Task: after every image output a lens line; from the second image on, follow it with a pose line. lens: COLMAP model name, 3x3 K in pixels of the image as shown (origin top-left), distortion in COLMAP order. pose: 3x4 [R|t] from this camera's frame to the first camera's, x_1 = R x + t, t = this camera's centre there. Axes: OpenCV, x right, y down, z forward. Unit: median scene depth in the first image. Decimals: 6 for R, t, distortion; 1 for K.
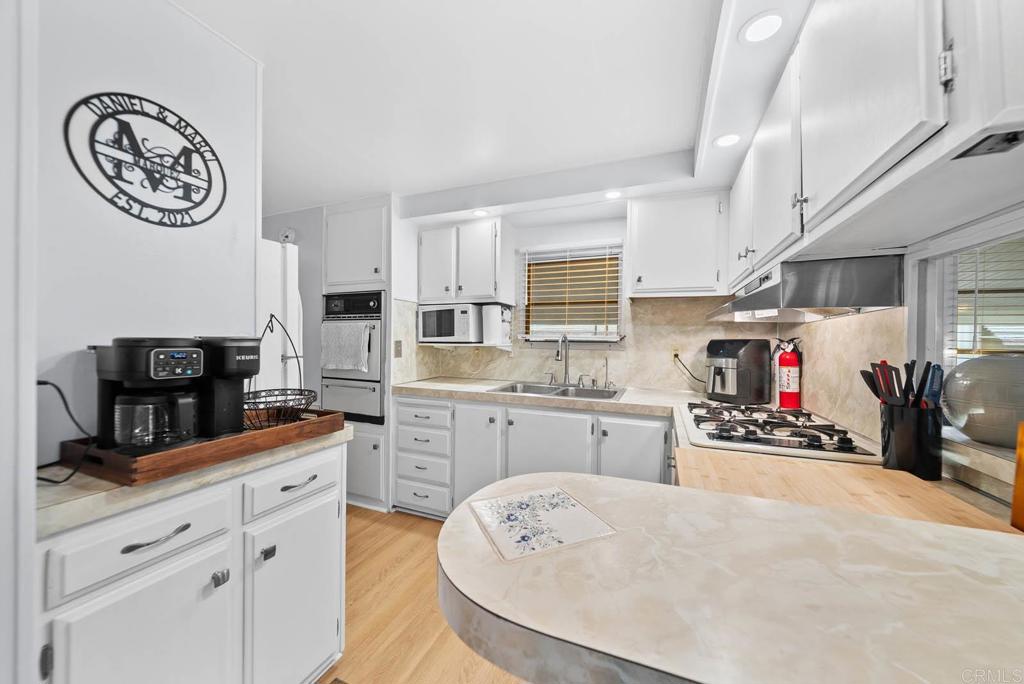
lens RADIAL K [[356.4, 0, 512.0], [0, 356.4, 342.0], [0, 0, 1]] dist [0.000042, 0.000022]
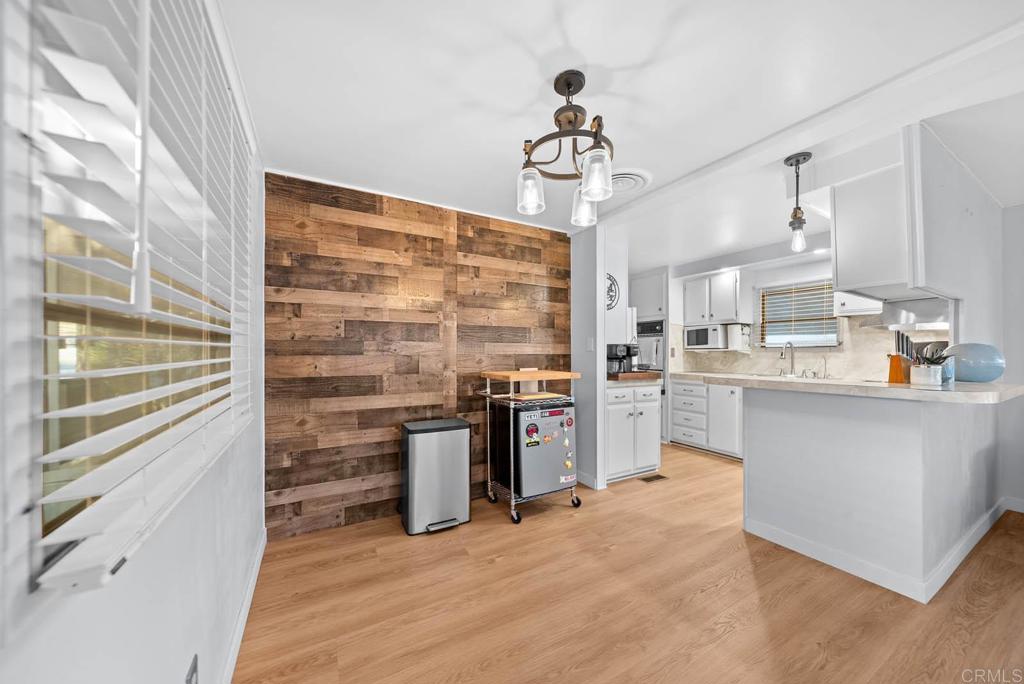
lens RADIAL K [[361.0, 0, 520.9], [0, 361.0, 351.2], [0, 0, 1]] dist [-0.000408, 0.000028]
pose [[0.799228, -0.008527, -0.600968, 0.156575], [-0.000414, 0.999891, -0.014738, 0.041021], [0.601028, 0.012028, 0.799137, -0.898926]]
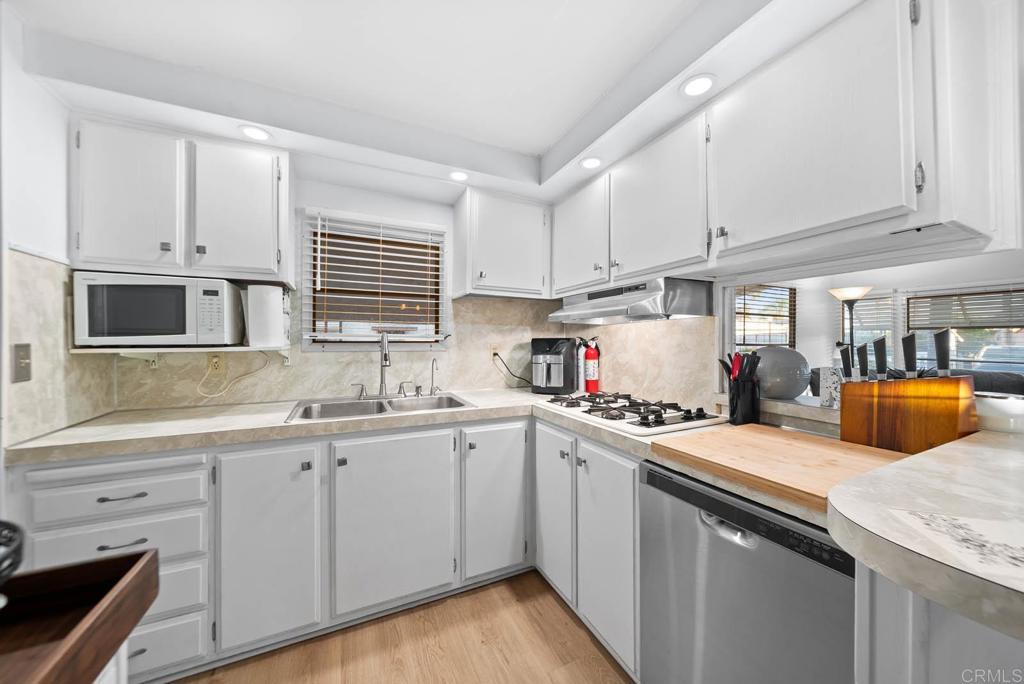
lens RADIAL K [[364.7, 0, 517.0], [0, 364.7, 340.2], [0, 0, 1]] dist [-0.001042, -0.000099]
pose [[0.661780, -0.008761, 0.749647, -0.261583], [0.010065, 0.999945, 0.002801, -0.003929], [-0.749631, 0.005692, 0.661832, 0.249865]]
